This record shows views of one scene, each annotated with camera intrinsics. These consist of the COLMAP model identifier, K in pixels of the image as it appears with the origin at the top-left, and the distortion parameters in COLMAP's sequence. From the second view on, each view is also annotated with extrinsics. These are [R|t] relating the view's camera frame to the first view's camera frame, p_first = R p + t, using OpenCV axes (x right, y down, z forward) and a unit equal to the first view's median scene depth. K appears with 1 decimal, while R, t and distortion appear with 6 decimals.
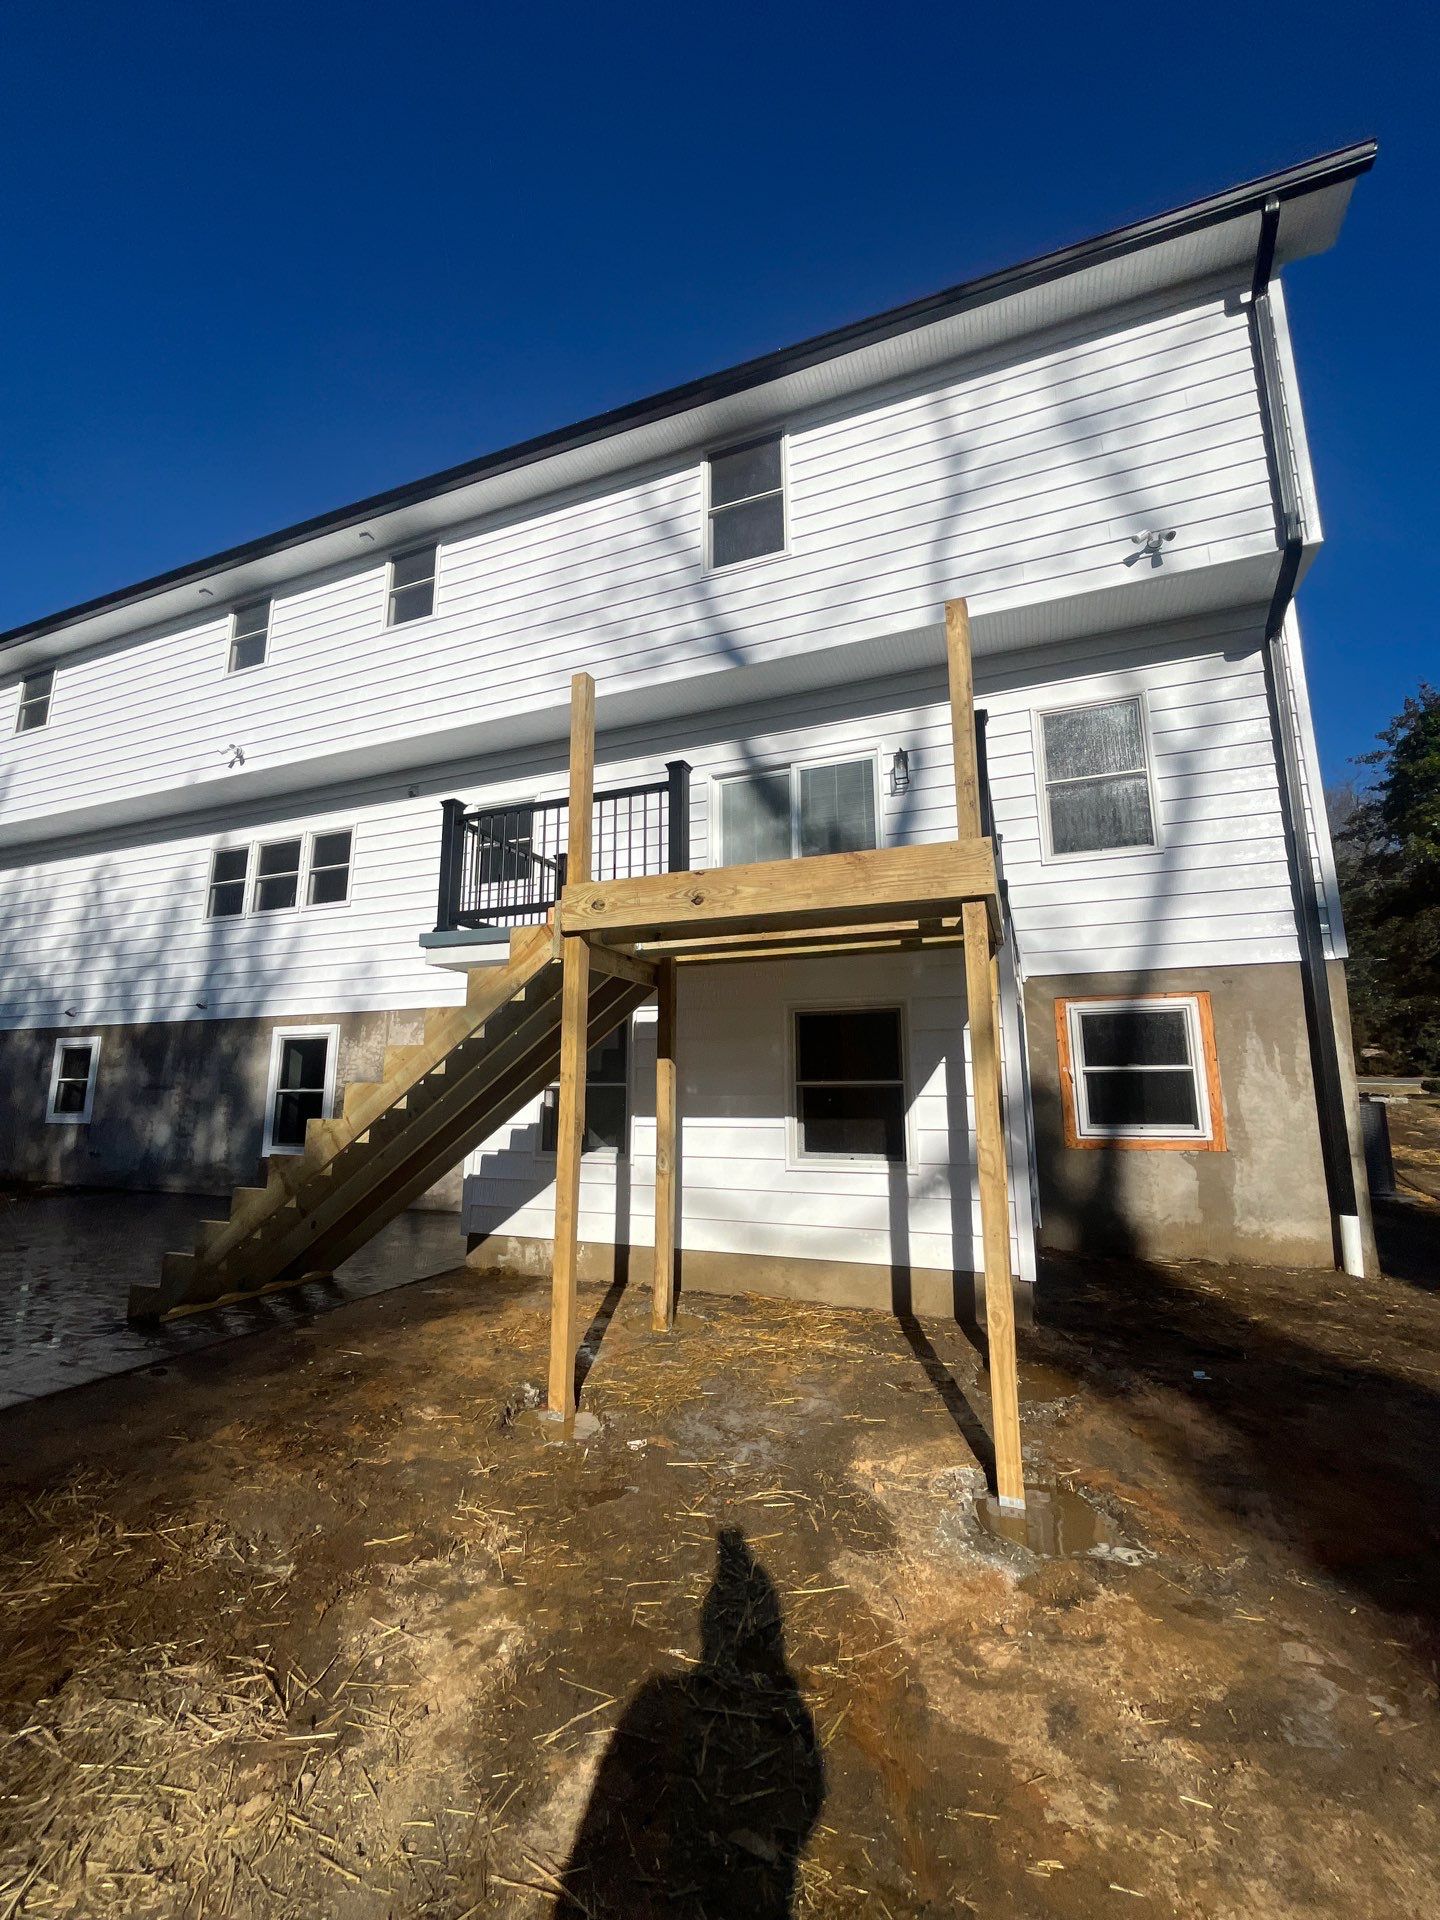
lens RADIAL K [[779.6, 0, 720.0], [0, 779.6, 960.0], [0, 0, 1]] dist [-0.003367, 0.000164]
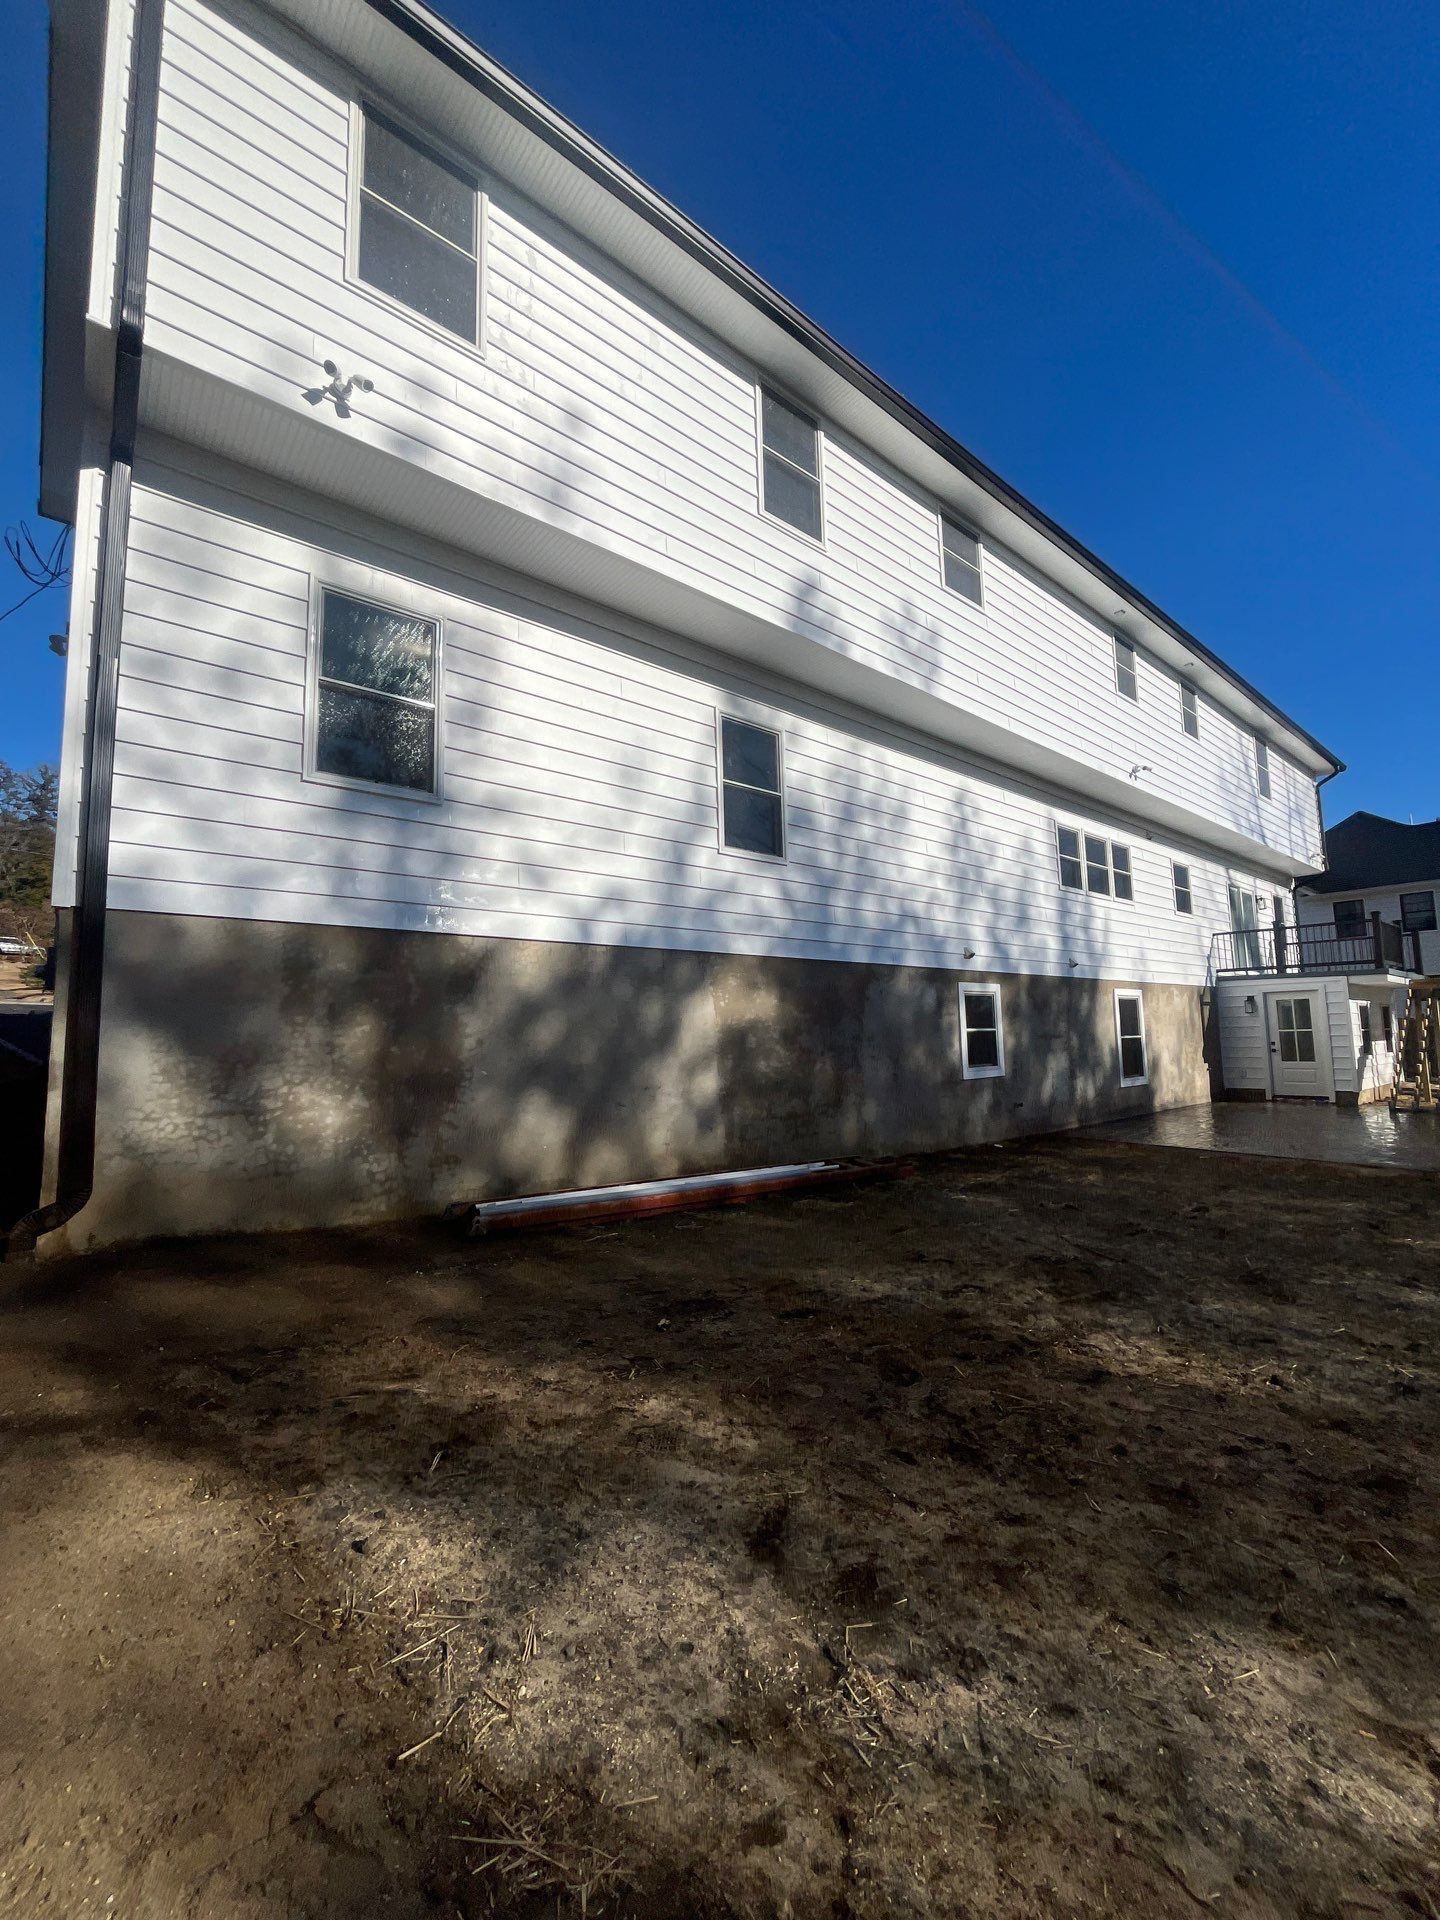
lens RADIAL K [[779.6, 0, 720.0], [0, 779.6, 960.0], [0, 0, 1]] dist [-0.003367, 0.000164]
pose [[0.472518, 0.076020, 0.878036, -1.867336], [-0.129534, 0.991444, -0.016130, 0.133421], [-0.871750, -0.106114, 0.478322, 0.884817]]
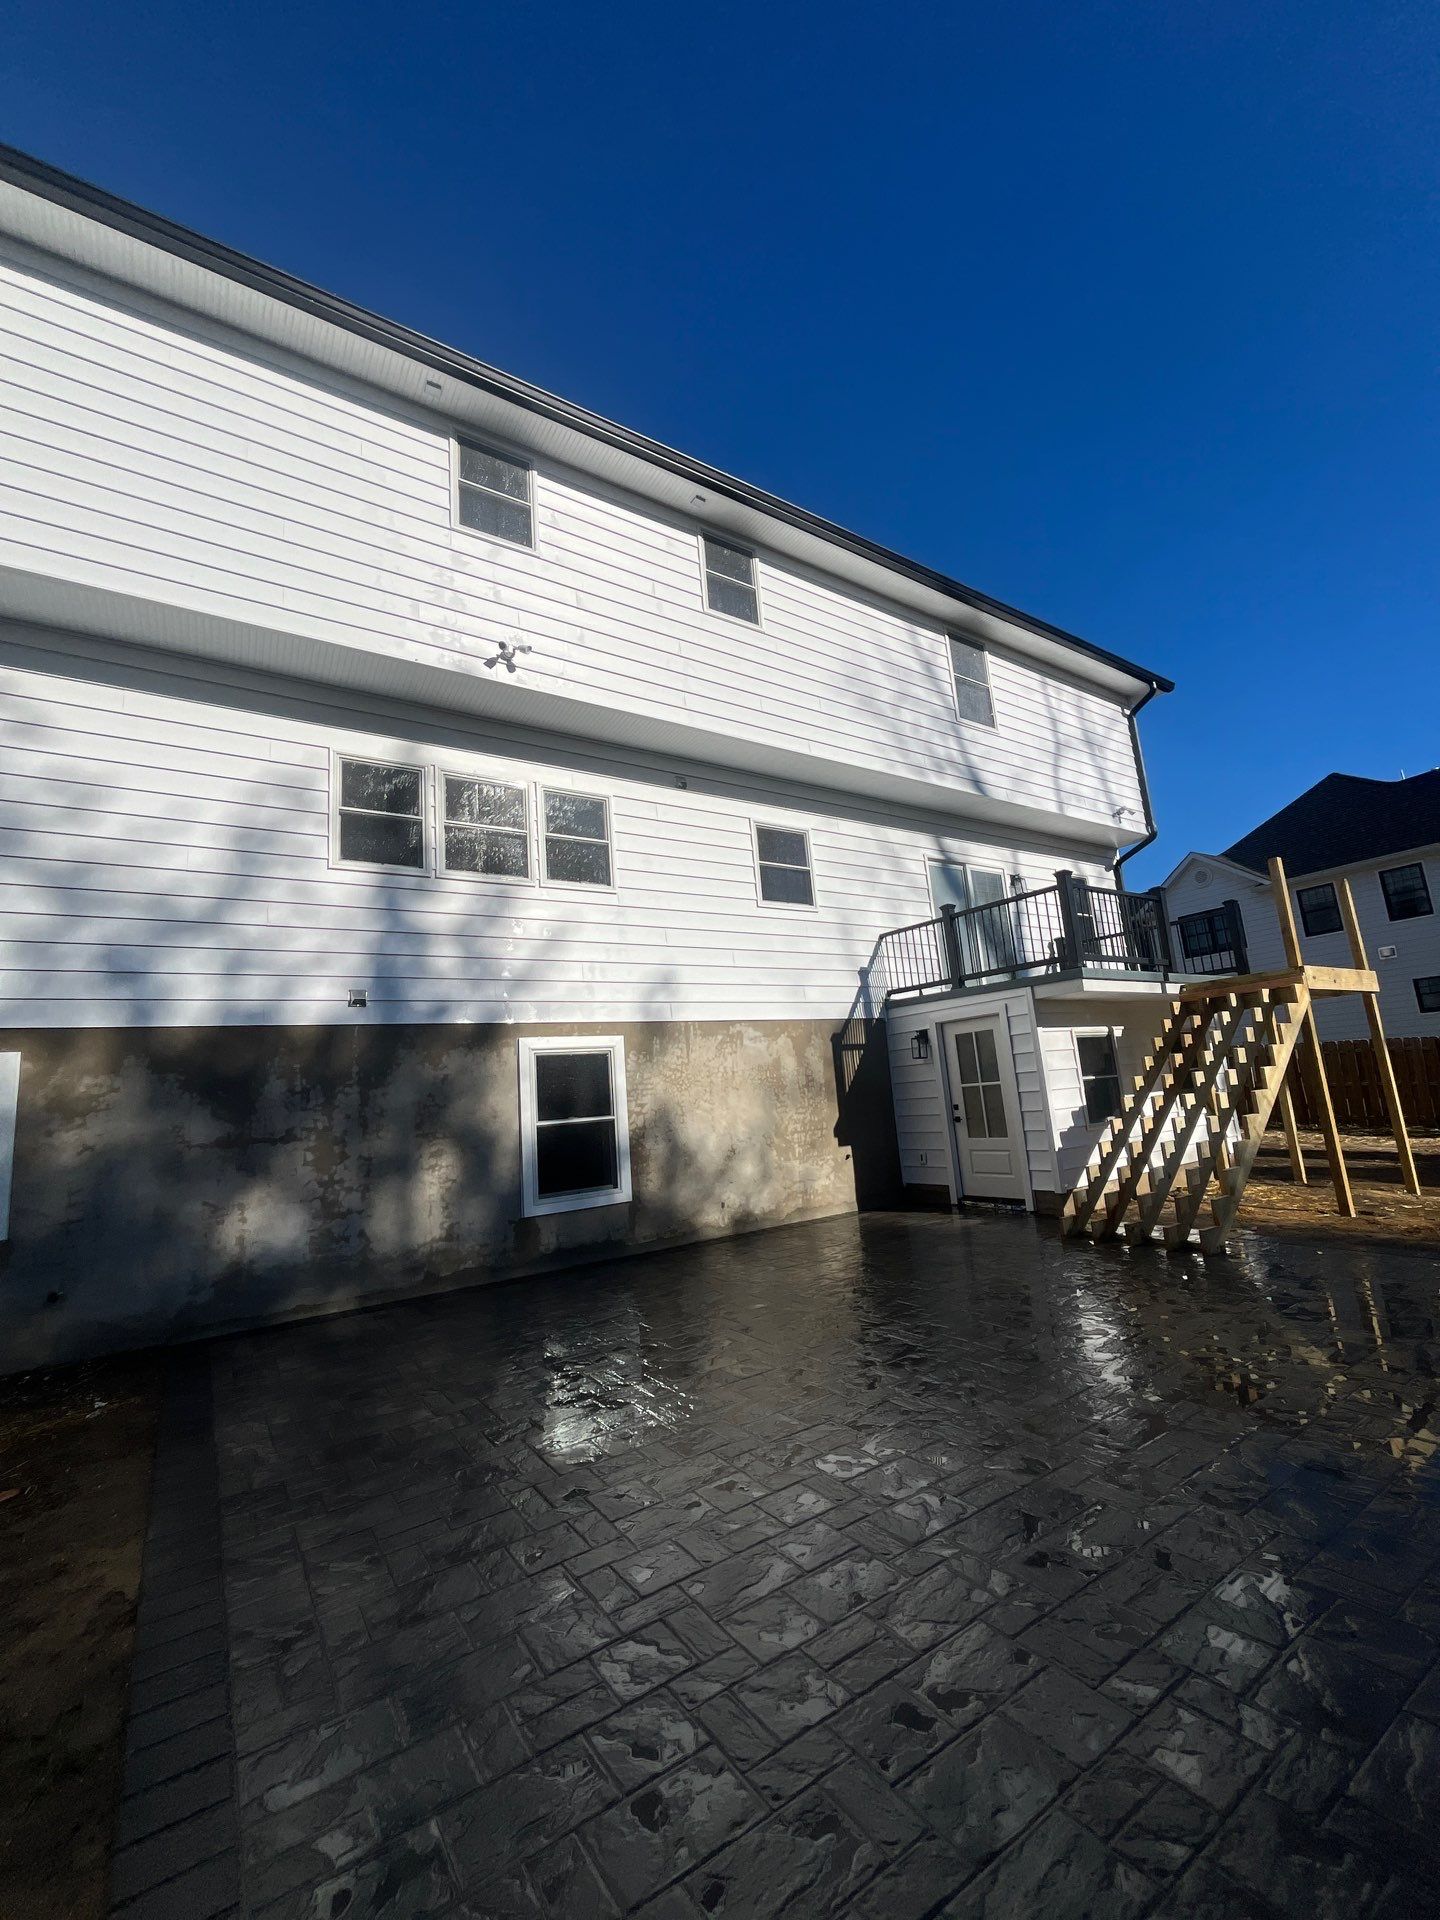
lens RADIAL K [[779.6, 0, 720.0], [0, 779.6, 960.0], [0, 0, 1]] dist [-0.003367, 0.000164]
pose [[0.566957, 0.102138, 0.817391, -1.000720], [-0.064072, 0.994745, -0.079859, 0.055861], [-0.821252, -0.007095, 0.570522, 0.401339]]
